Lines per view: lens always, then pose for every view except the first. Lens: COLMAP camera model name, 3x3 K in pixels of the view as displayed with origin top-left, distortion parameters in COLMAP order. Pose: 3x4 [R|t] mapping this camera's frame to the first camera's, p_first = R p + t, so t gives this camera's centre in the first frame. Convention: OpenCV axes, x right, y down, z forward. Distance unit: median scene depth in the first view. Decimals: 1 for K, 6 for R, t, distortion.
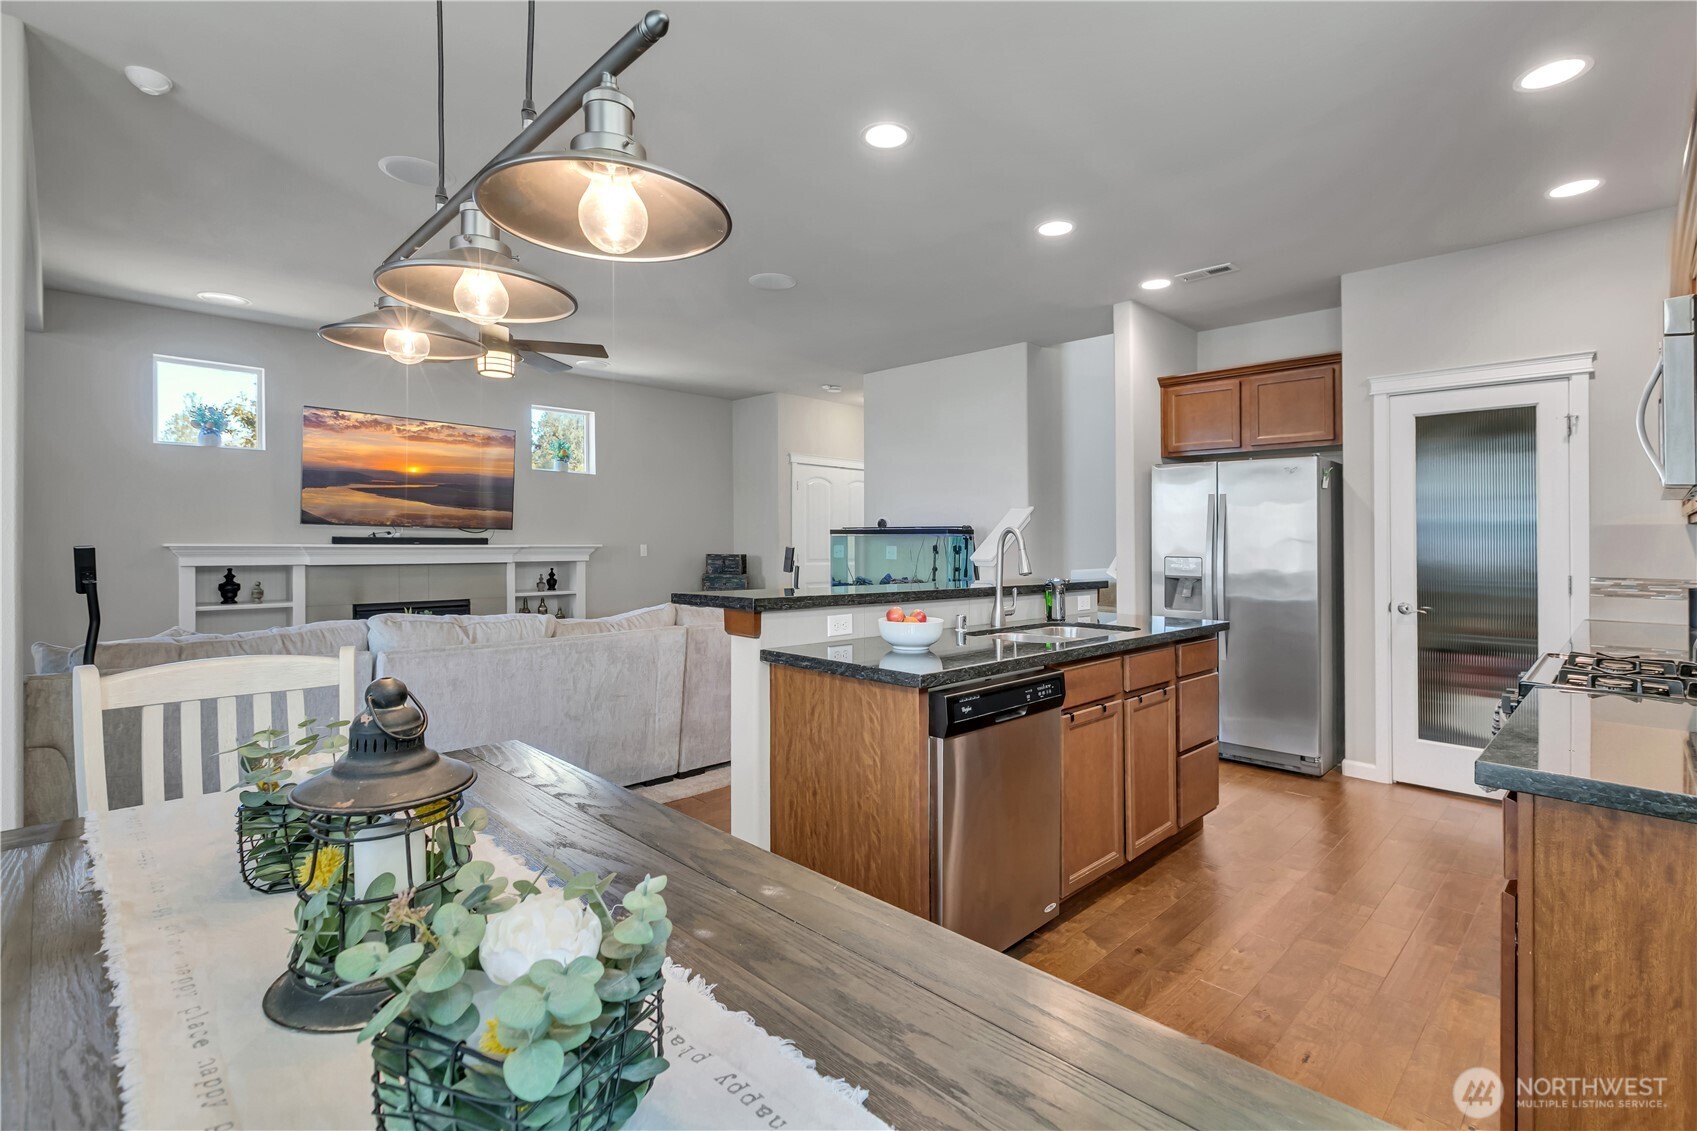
lens RADIAL K [[785.0, 0, 863.5], [0, 785.0, 511.1], [0, 0, 1]] dist [-0.001388, -0.000249]
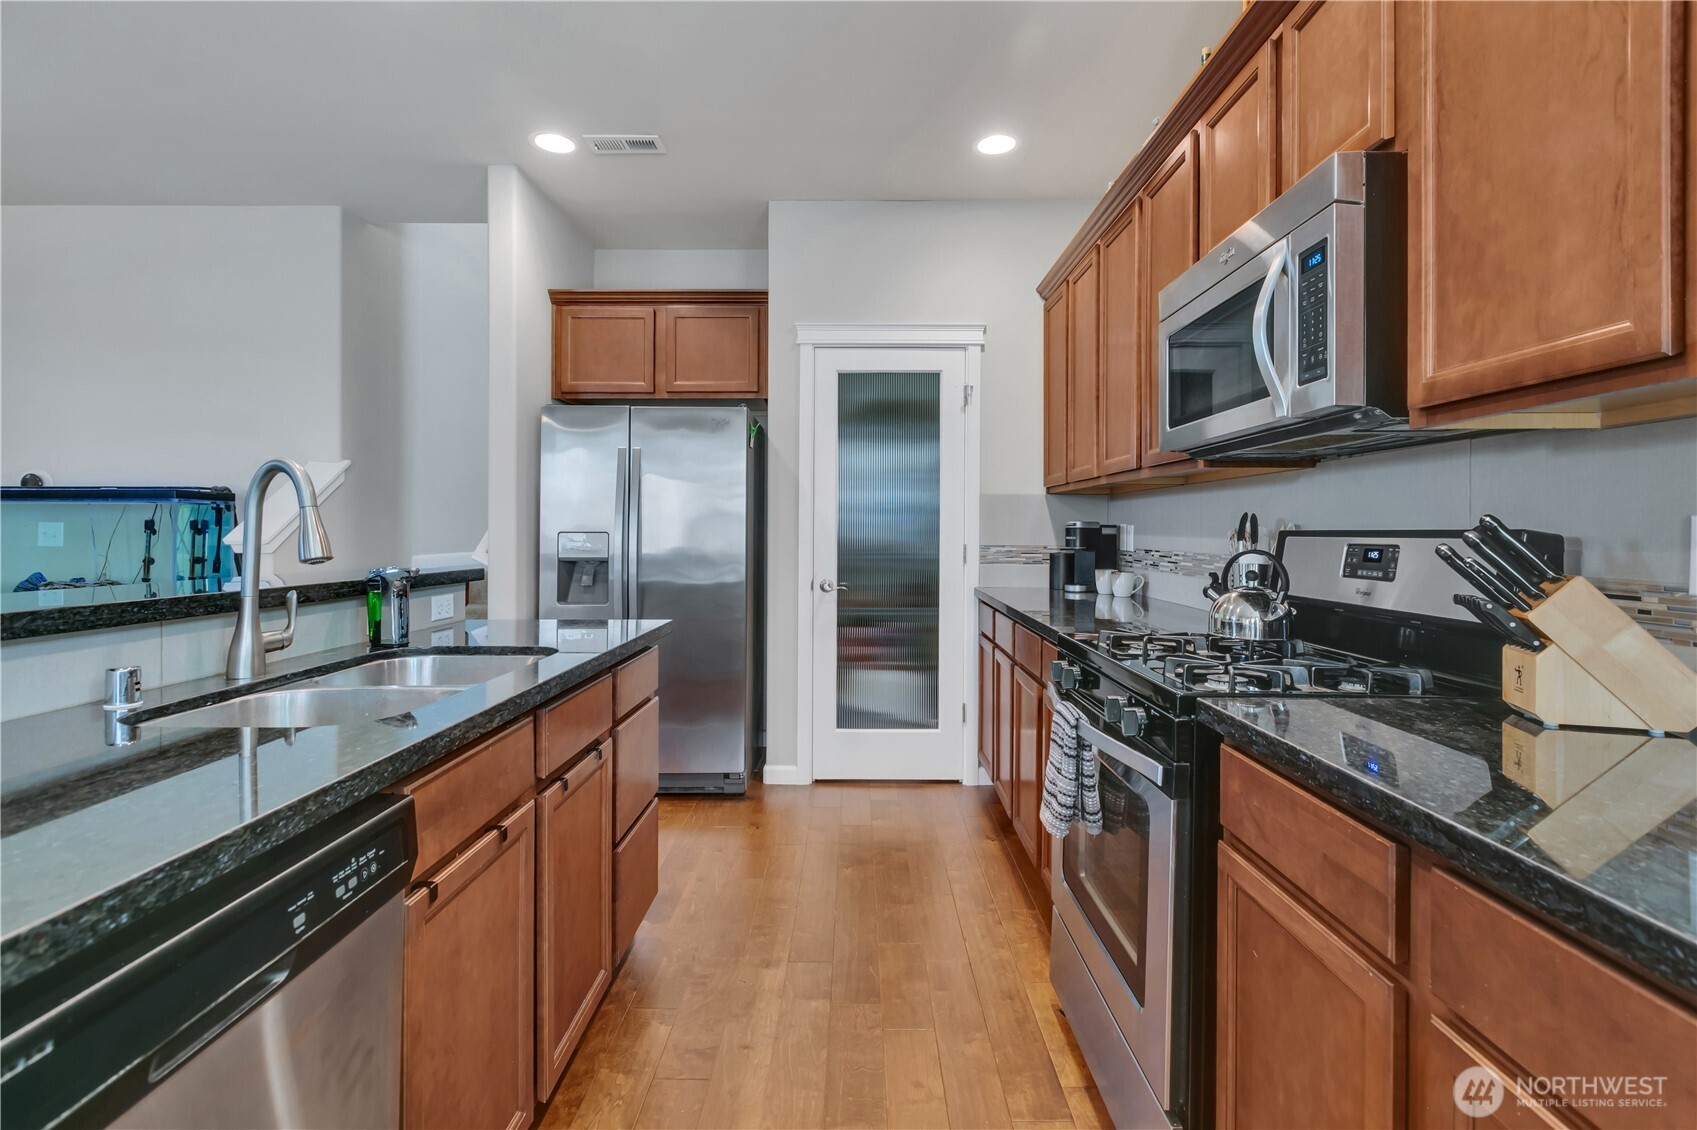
lens RADIAL K [[785.0, 0, 850.7], [0, 785.0, 517.8], [0, 0, 1]] dist [-0.001388, -0.000249]
pose [[0.714749, 0.004031, 0.699369, 0.079786], [-0.022589, 0.999595, 0.017324, 0.029549], [-0.699016, -0.028180, 0.714551, 0.333767]]
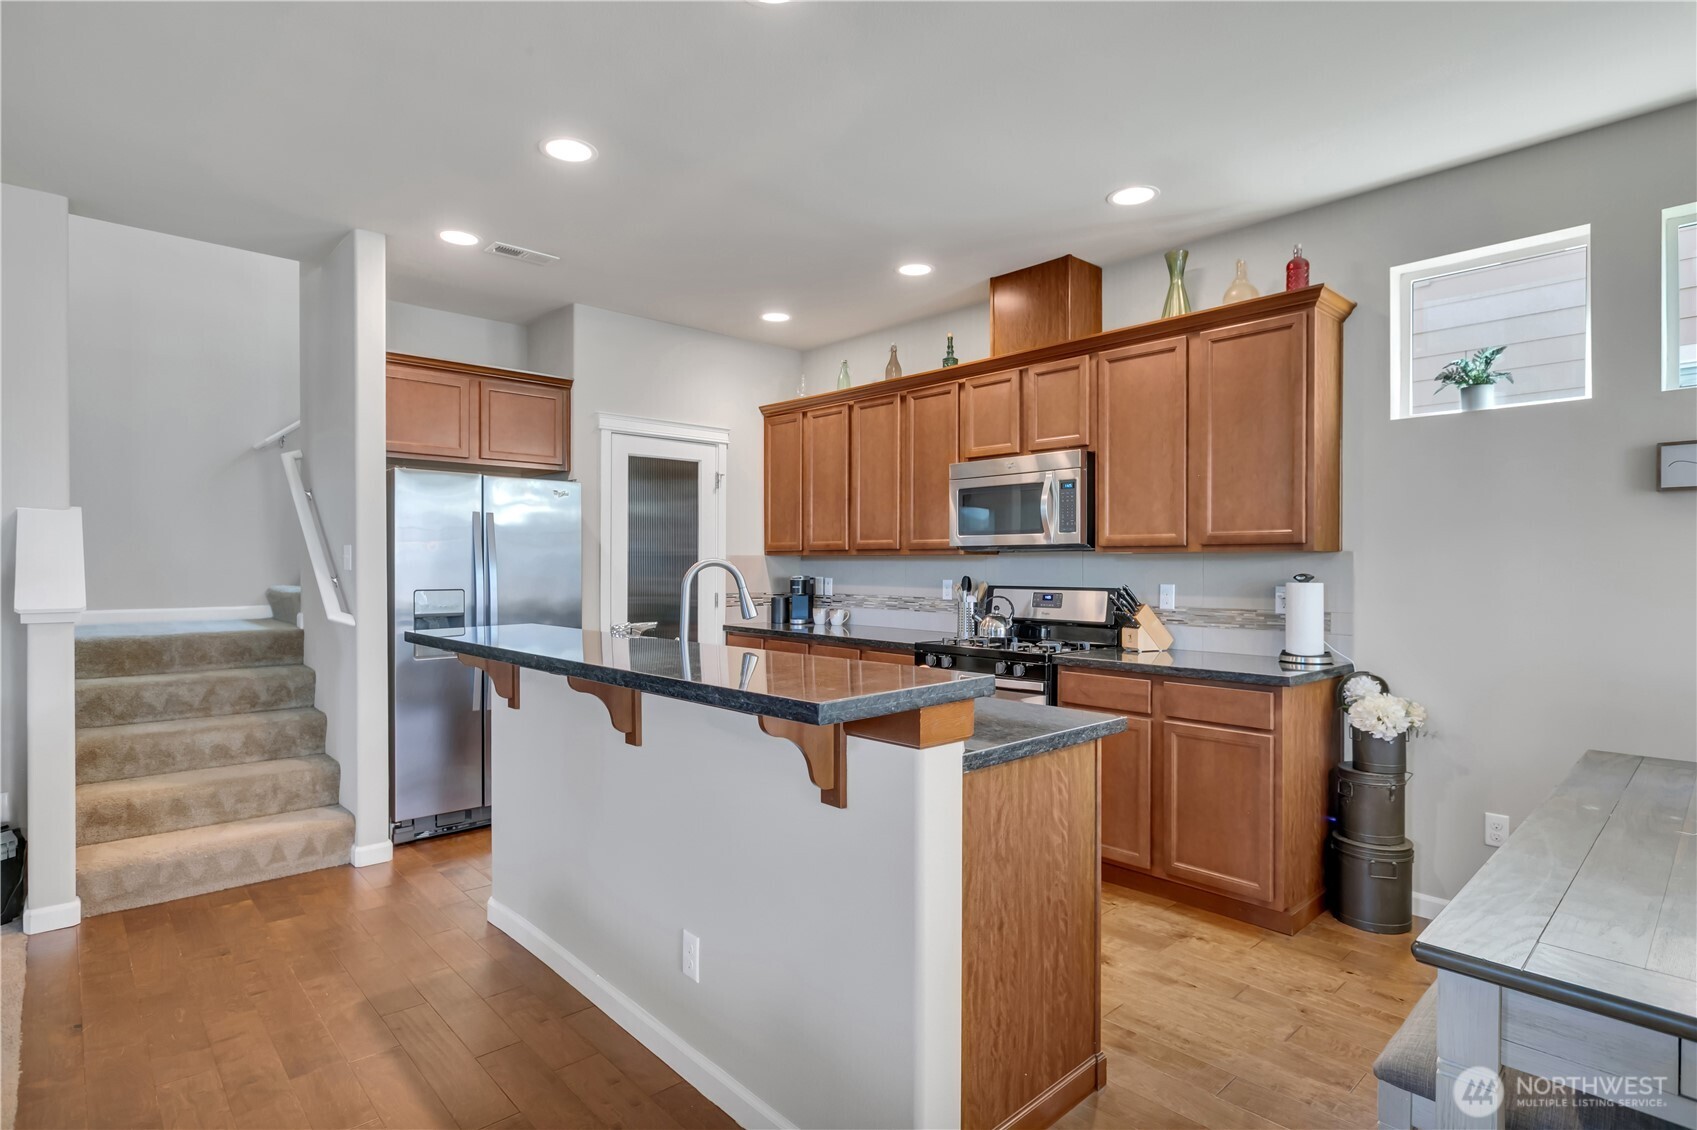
lens RADIAL K [[858.2, 0, 839.7], [0, 858.2, 552.7], [0, 0, 1]] dist [-0.002337, -0.000761]
pose [[0.059655, 0.007602, 0.998190, -0.483443], [-0.039312, 0.999213, -0.005261, 0.011275], [-0.997445, -0.038927, 0.059907, 0.616739]]
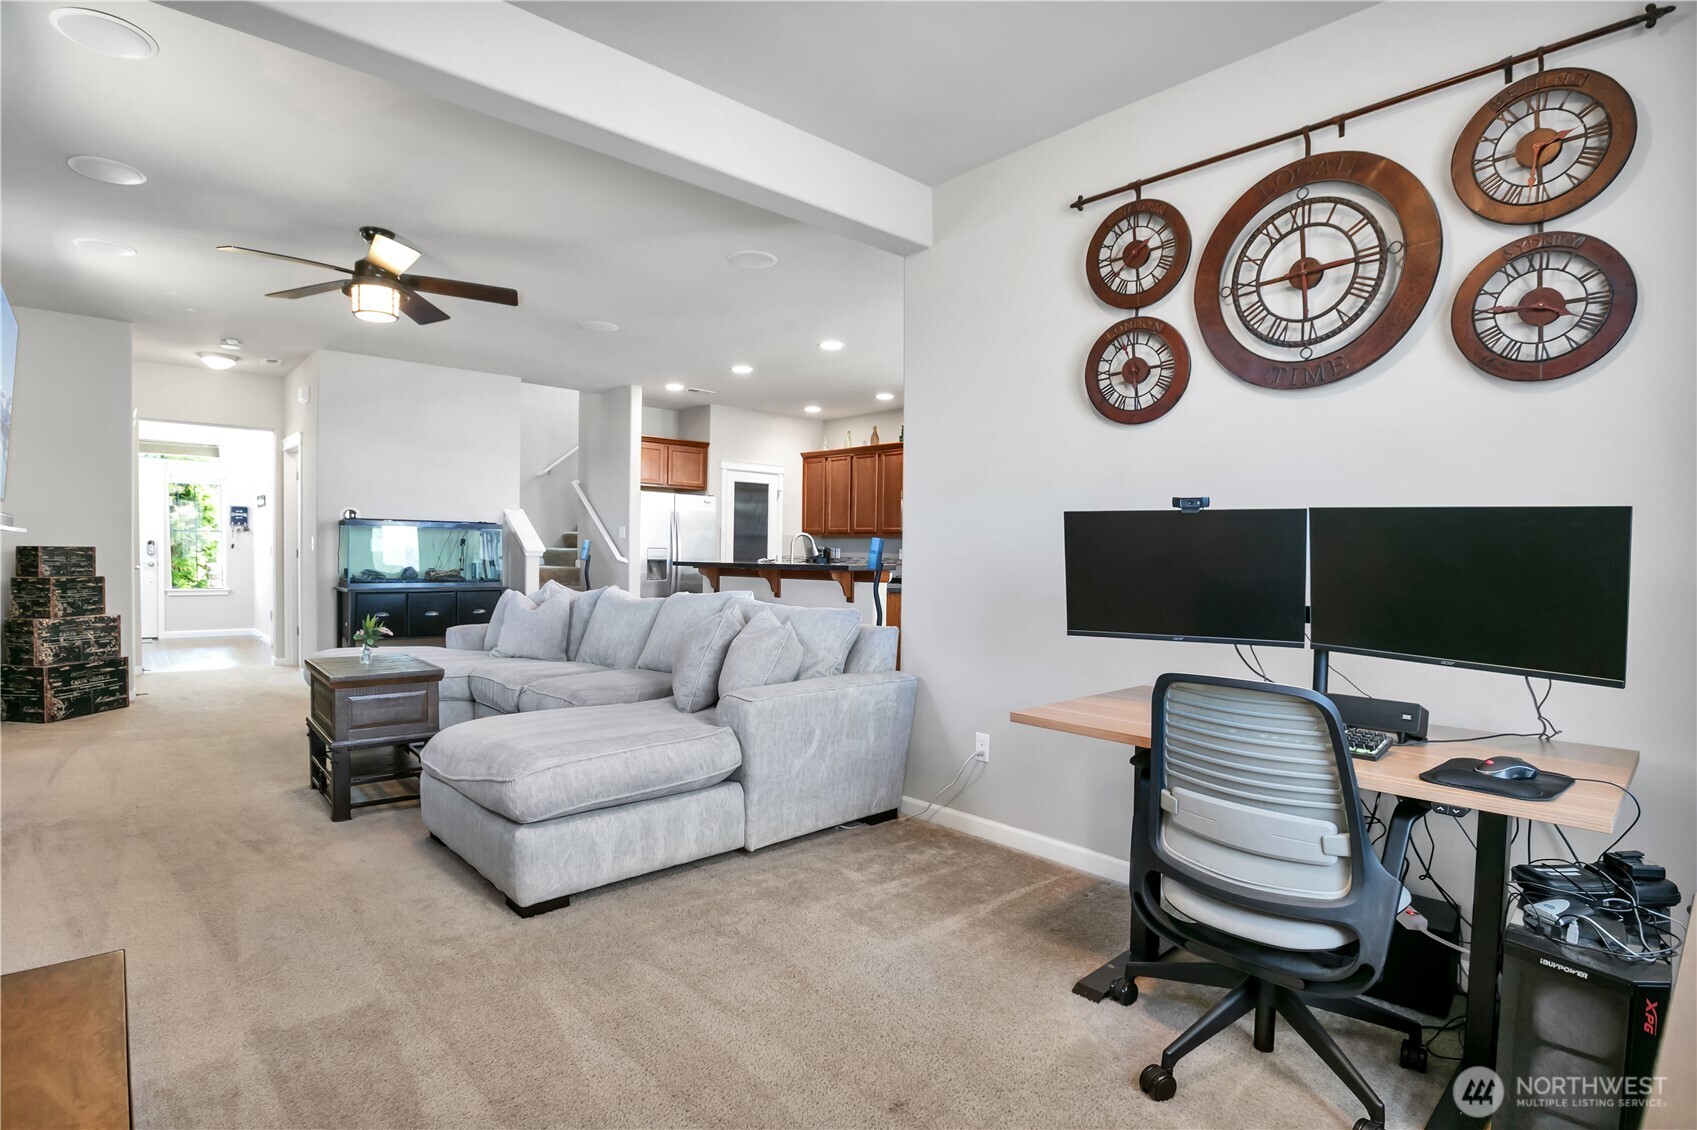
lens RADIAL K [[858.2, 0, 841.5], [0, 858.2, 562.7], [0, 0, 1]] dist [-0.002337, -0.000761]
pose [[0.045820, -0.013955, 0.998852, -1.574240], [-0.052447, 0.998490, 0.016356, 0.044151], [-0.997572, -0.053136, 0.045019, 0.591367]]
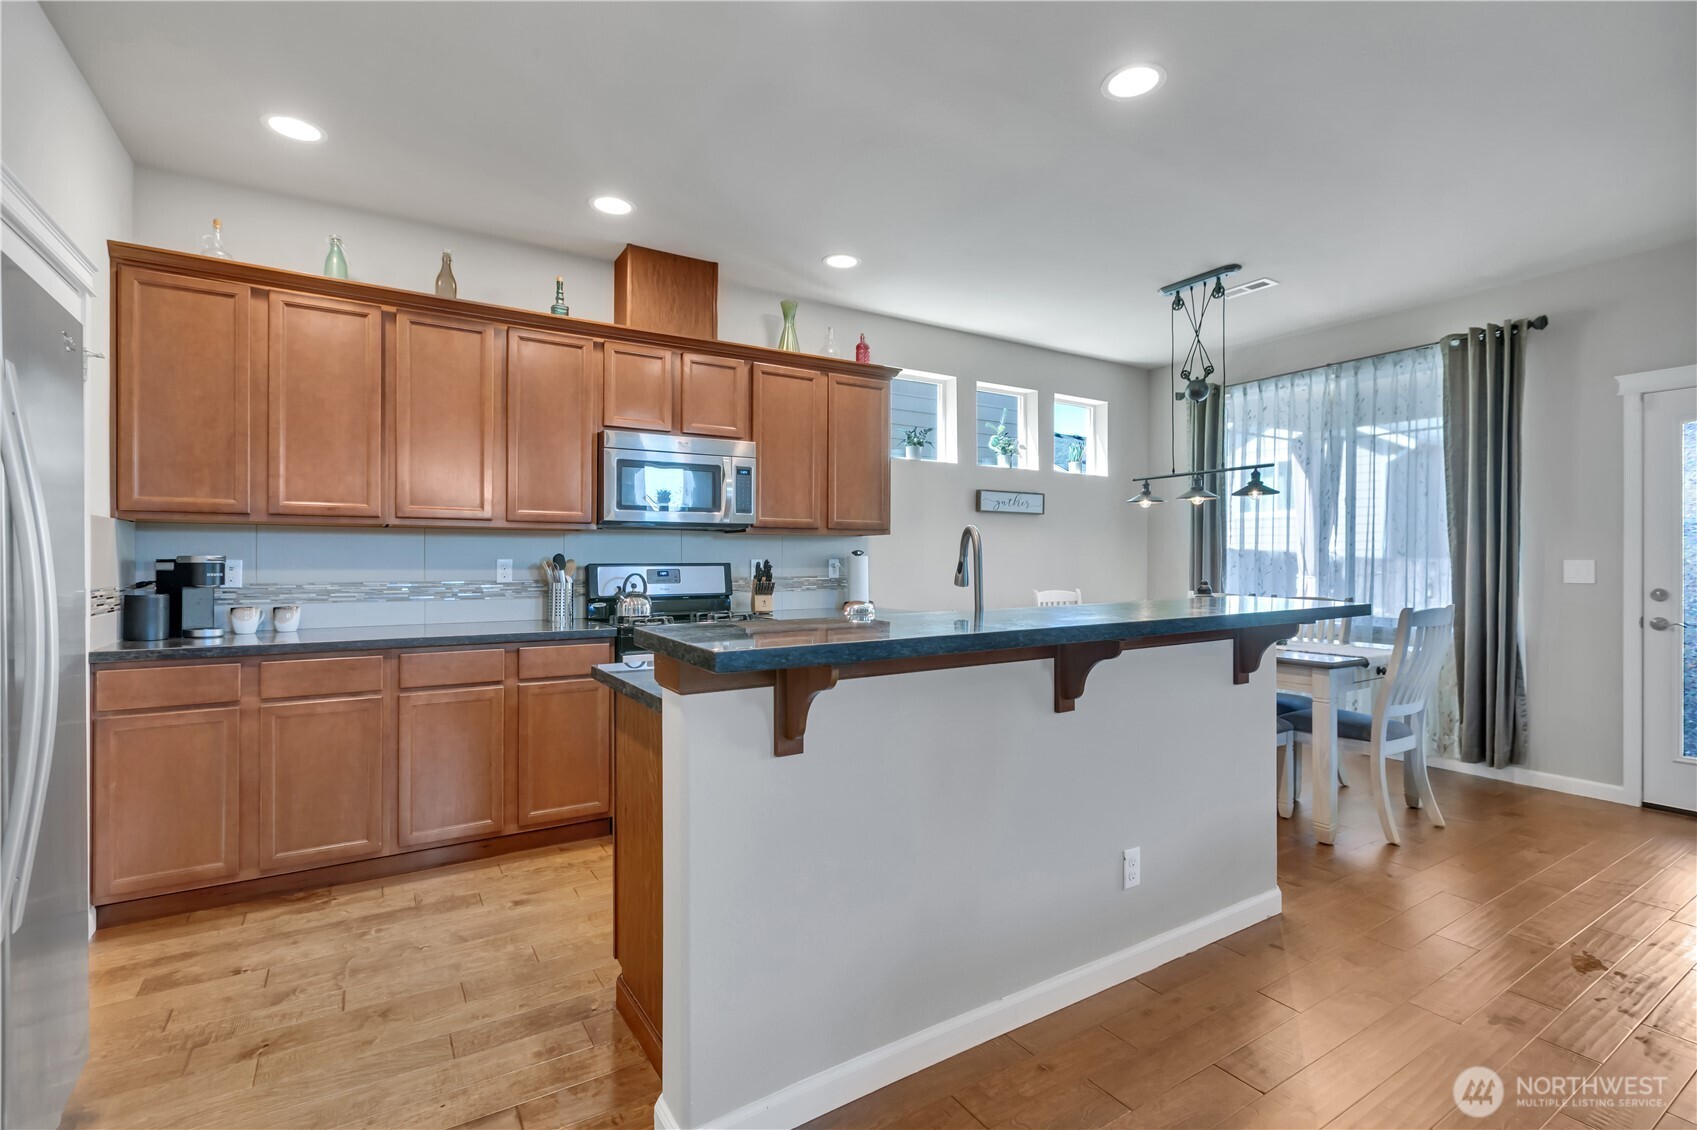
lens RADIAL K [[785.0, 0, 847.4], [0, 785.0, 552.1], [0, 0, 1]] dist [-0.001388, -0.000249]
pose [[-0.972391, -0.004344, 0.233319, 0.094390], [-0.014854, 0.998951, -0.043307, 0.061119], [-0.232886, -0.045577, -0.971435, 1.316188]]
